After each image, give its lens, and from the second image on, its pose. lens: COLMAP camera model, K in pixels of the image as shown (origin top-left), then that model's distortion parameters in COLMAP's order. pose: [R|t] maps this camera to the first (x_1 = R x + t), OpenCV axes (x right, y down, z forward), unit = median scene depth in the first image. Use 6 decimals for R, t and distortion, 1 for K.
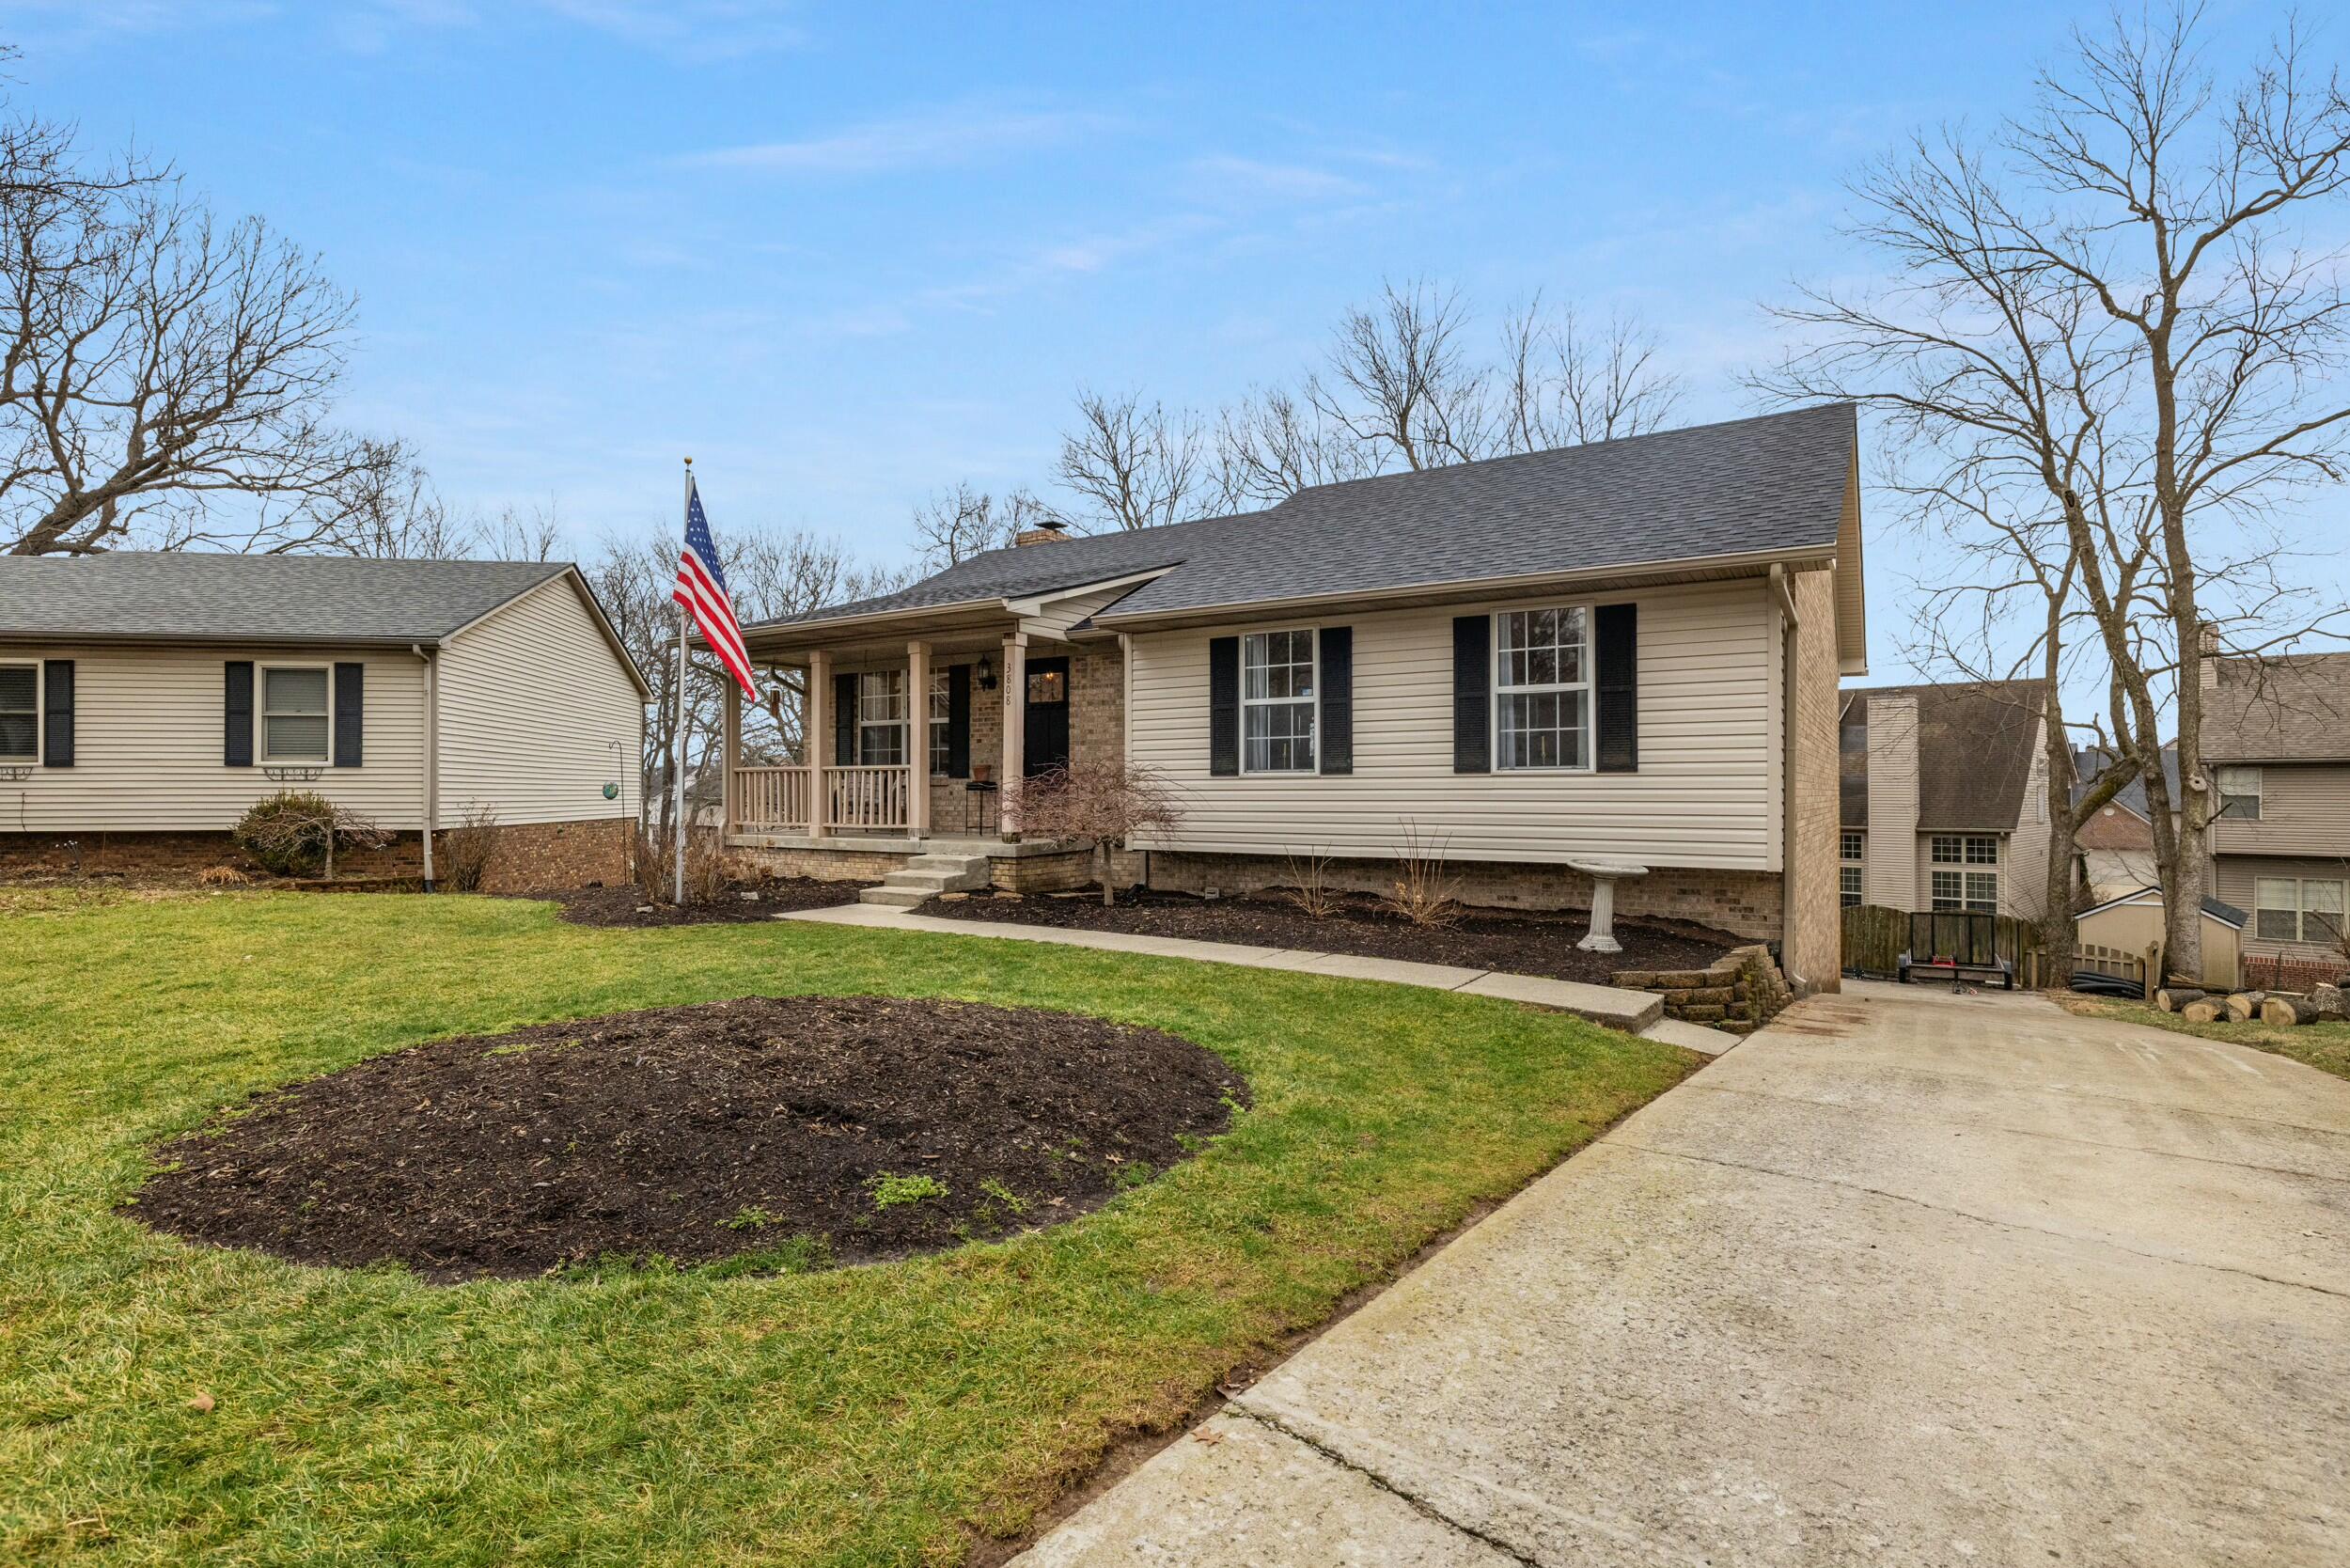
lens RADIAL K [[1130.2, 0, 1175.0], [0, 1130.2, 784.0], [0, 0, 1]] dist [-0.030678, 0.008038]
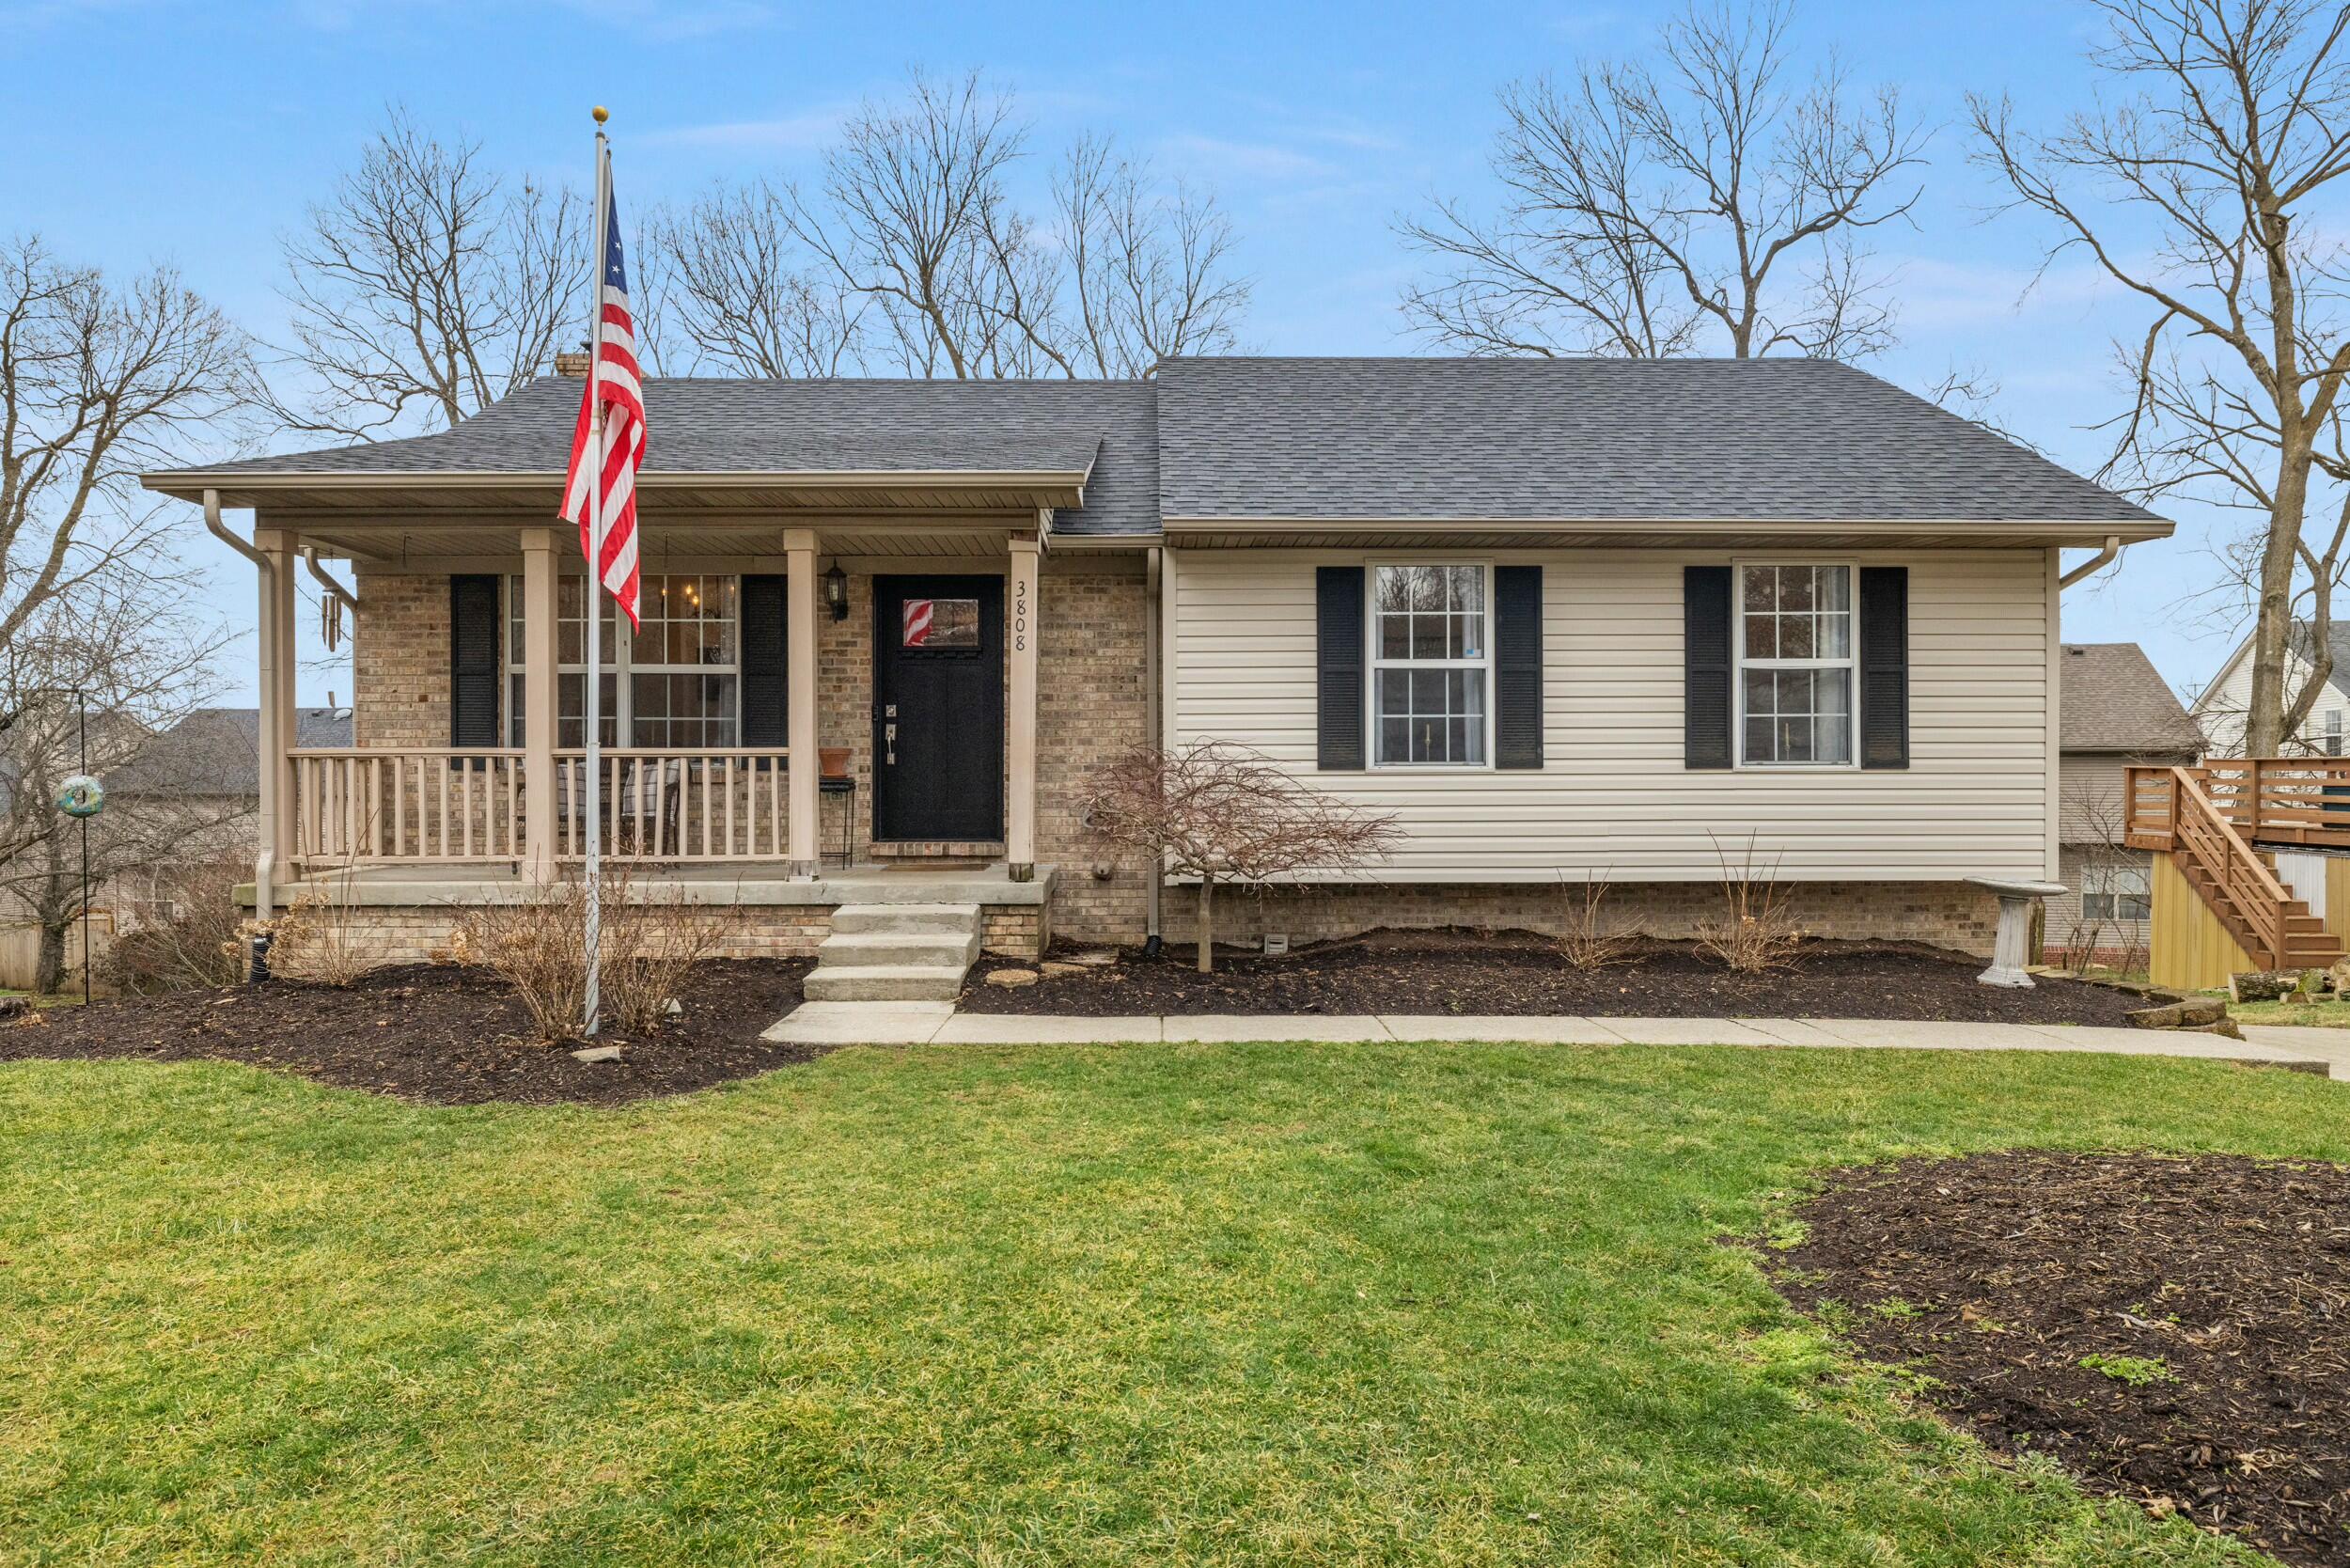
lens RADIAL K [[1531.2, 0, 1175.0], [0, 1531.2, 784.0], [0, 0, 1]] dist [-0.038988, -0.000441]
pose [[0.831076, 0.001576, 0.556156, -0.550865], [-0.000633, 0.999998, -0.001887, 0.002793], [-0.556158, 0.001216, 0.831076, 0.295342]]
